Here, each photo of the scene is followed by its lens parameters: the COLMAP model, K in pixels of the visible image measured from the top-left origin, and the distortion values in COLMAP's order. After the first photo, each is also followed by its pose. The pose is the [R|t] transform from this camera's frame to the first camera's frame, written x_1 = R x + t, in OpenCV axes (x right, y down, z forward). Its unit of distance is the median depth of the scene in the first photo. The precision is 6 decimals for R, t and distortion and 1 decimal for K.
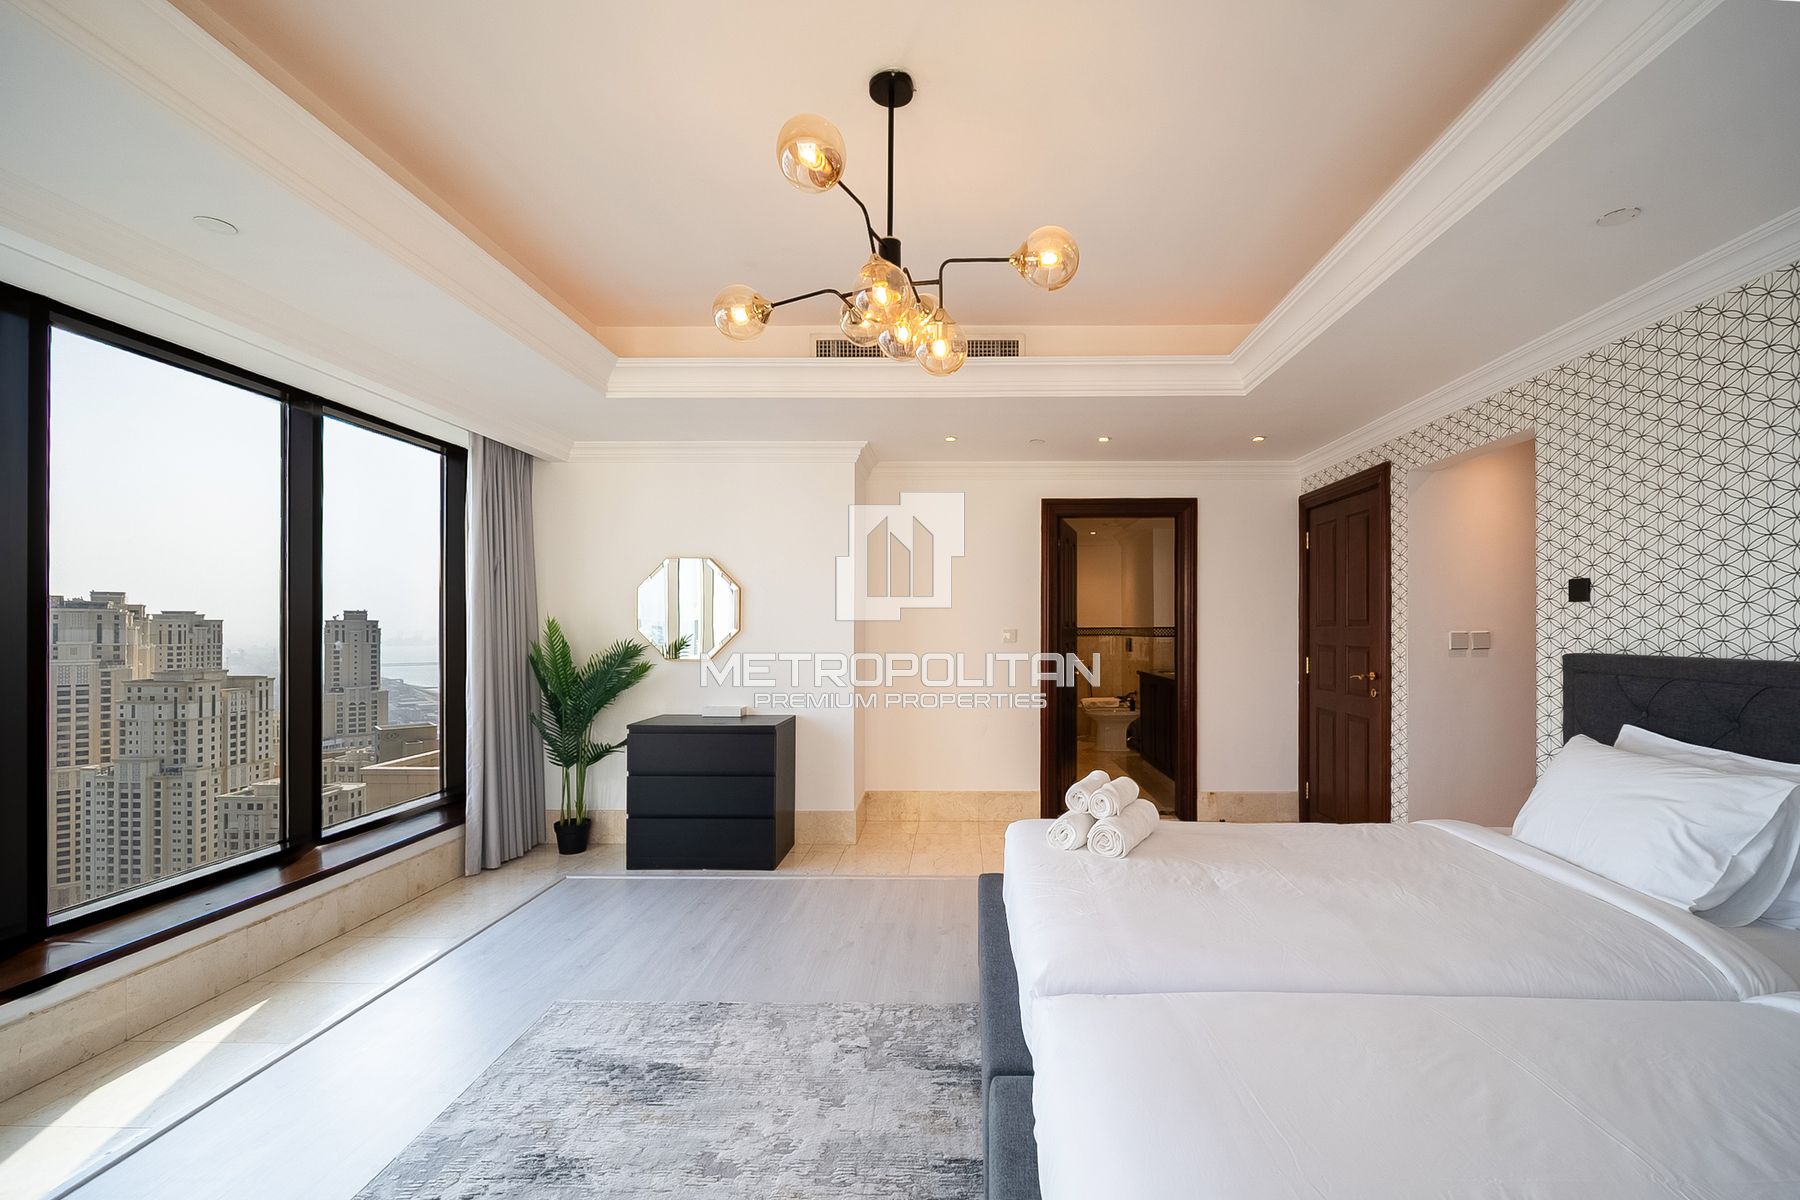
lens RADIAL K [[744.7, 0, 952.5], [0, 744.7, 627.1], [0, 0, 1]] dist [0.001216, -0.004544]
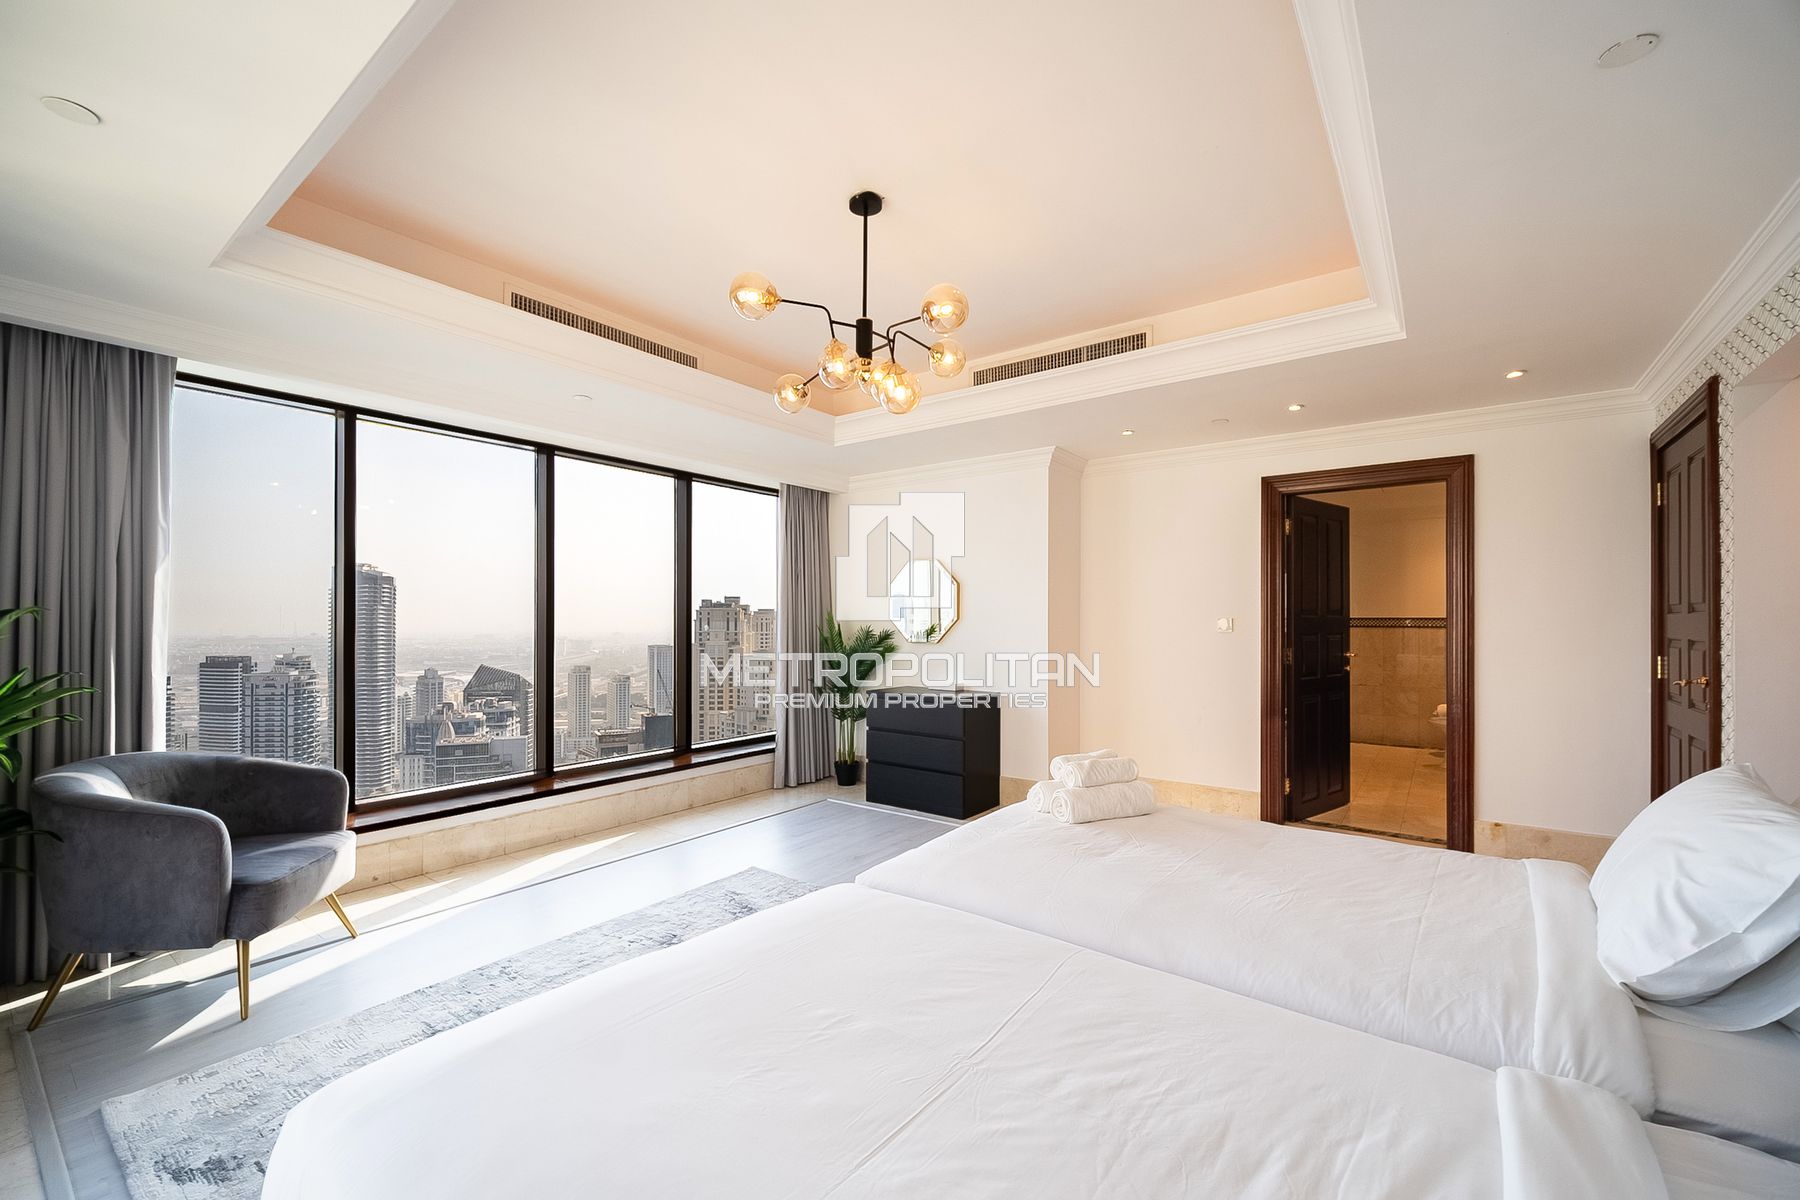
lens RADIAL K [[730.1, 0, 895.0], [0, 730.1, 618.2], [0, 0, 1]] dist [0.001852, -0.000399]
pose [[0.806717, -0.002212, -0.590933, 0.406982], [0.001135, 0.999997, -0.002194, 0.007288], [0.590937, 0.001099, 0.806717, -0.007284]]
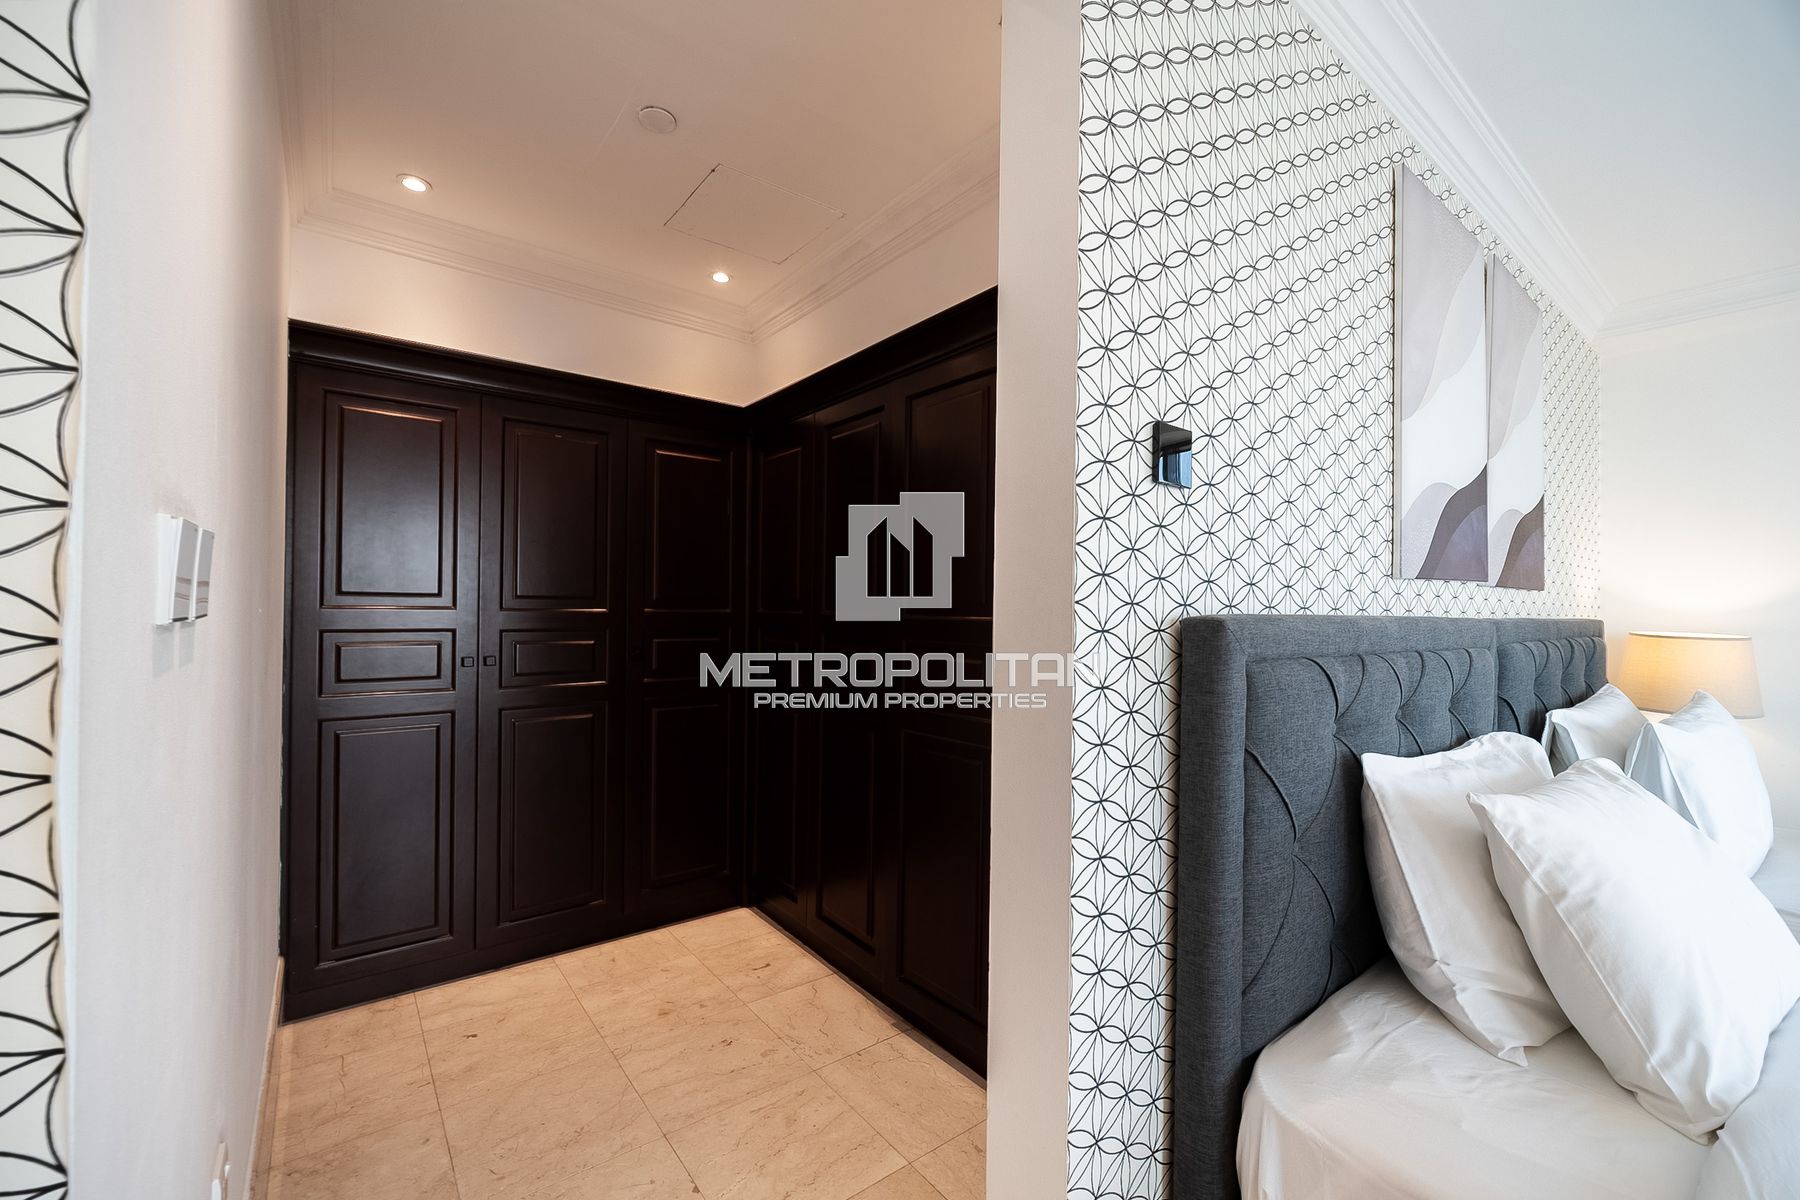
lens RADIAL K [[730.1, 0, 895.0], [0, 730.1, 618.2], [0, 0, 1]] dist [0.001852, -0.000399]
pose [[-0.621153, -0.009749, 0.783628, 0.480425], [-0.010228, 0.999938, 0.004333, 0.027788], [-0.783622, -0.005323, -0.621215, 1.036656]]
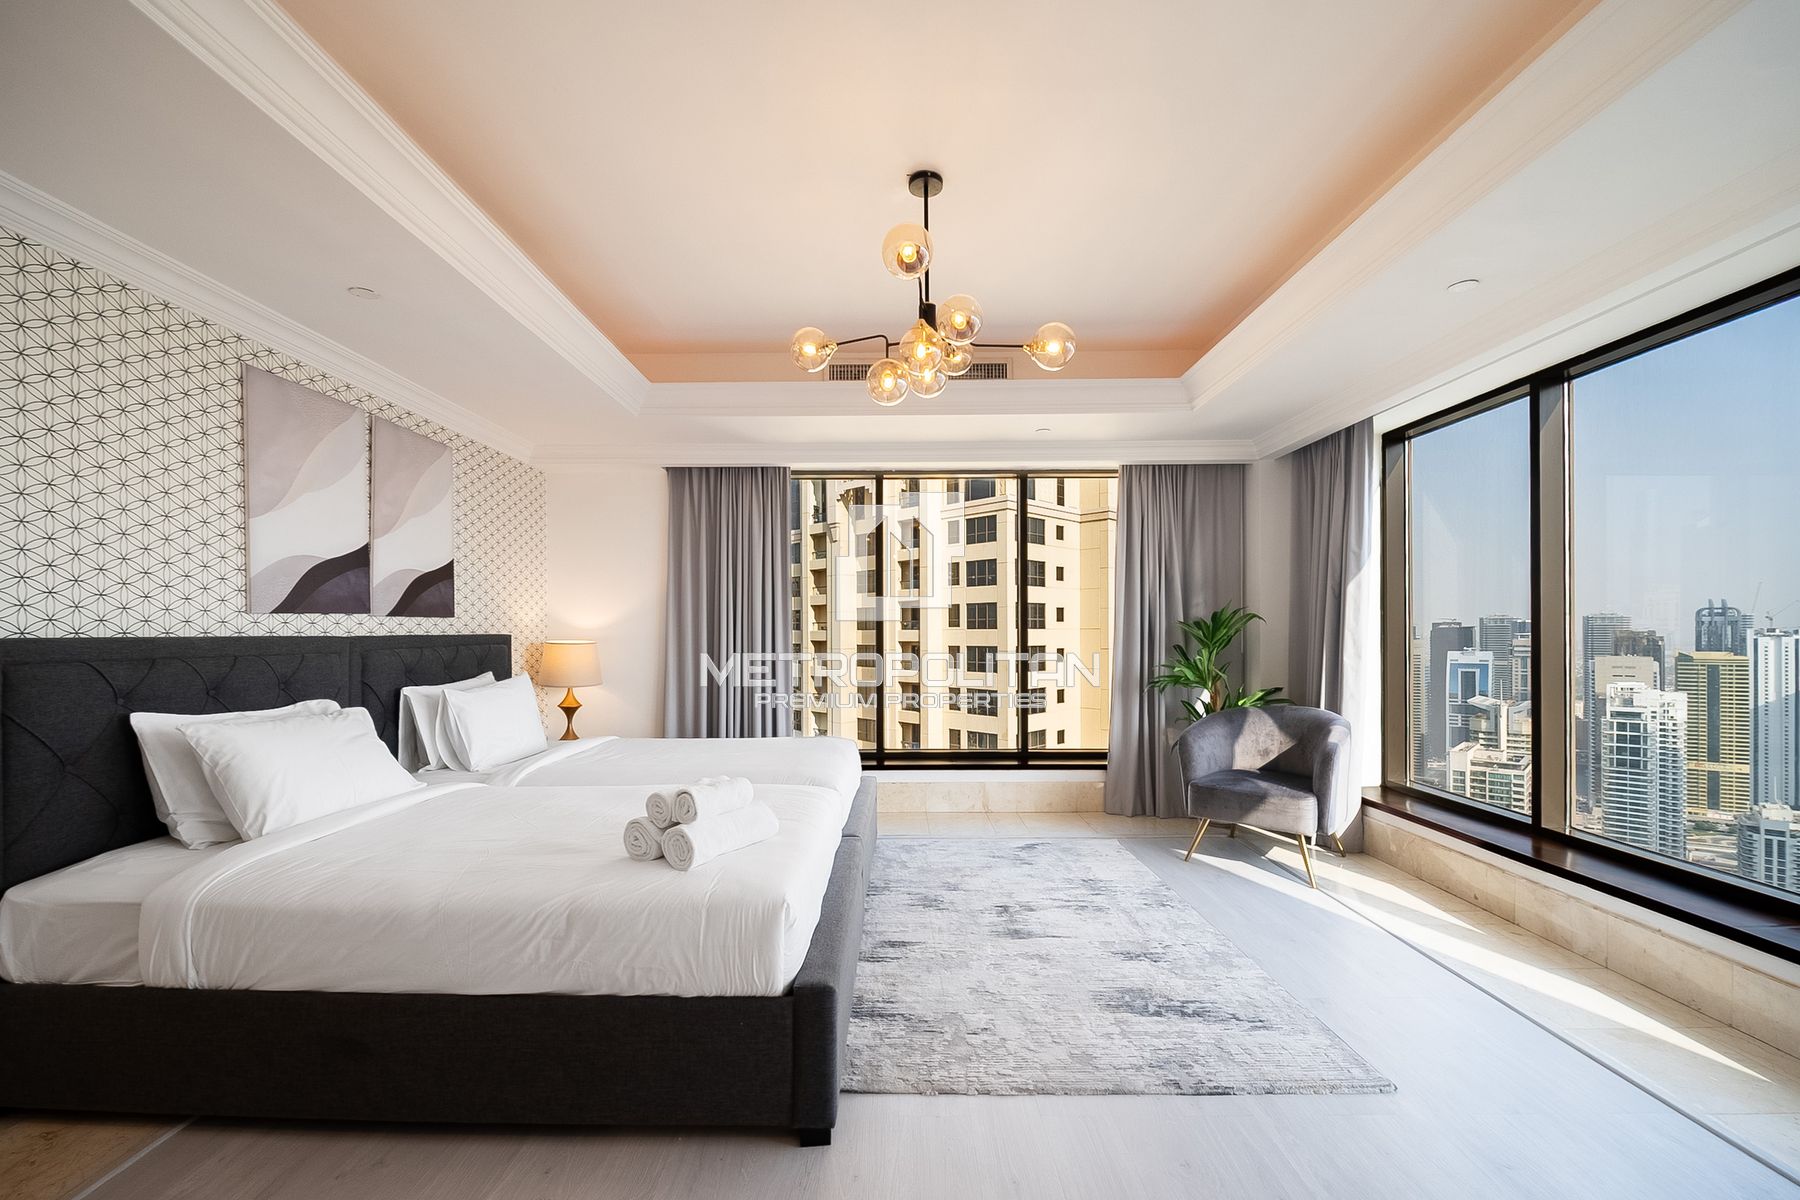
lens RADIAL K [[738.5, 0, 890.6], [0, 738.5, 634.5], [0, 0, 1]] dist [-0.000064, -0.000619]
pose [[-0.999970, 0.003303, -0.006941, -0.005800], [0.003281, 0.999989, 0.003304, 0.023748], [0.006951, 0.003281, -0.999970, 1.274298]]
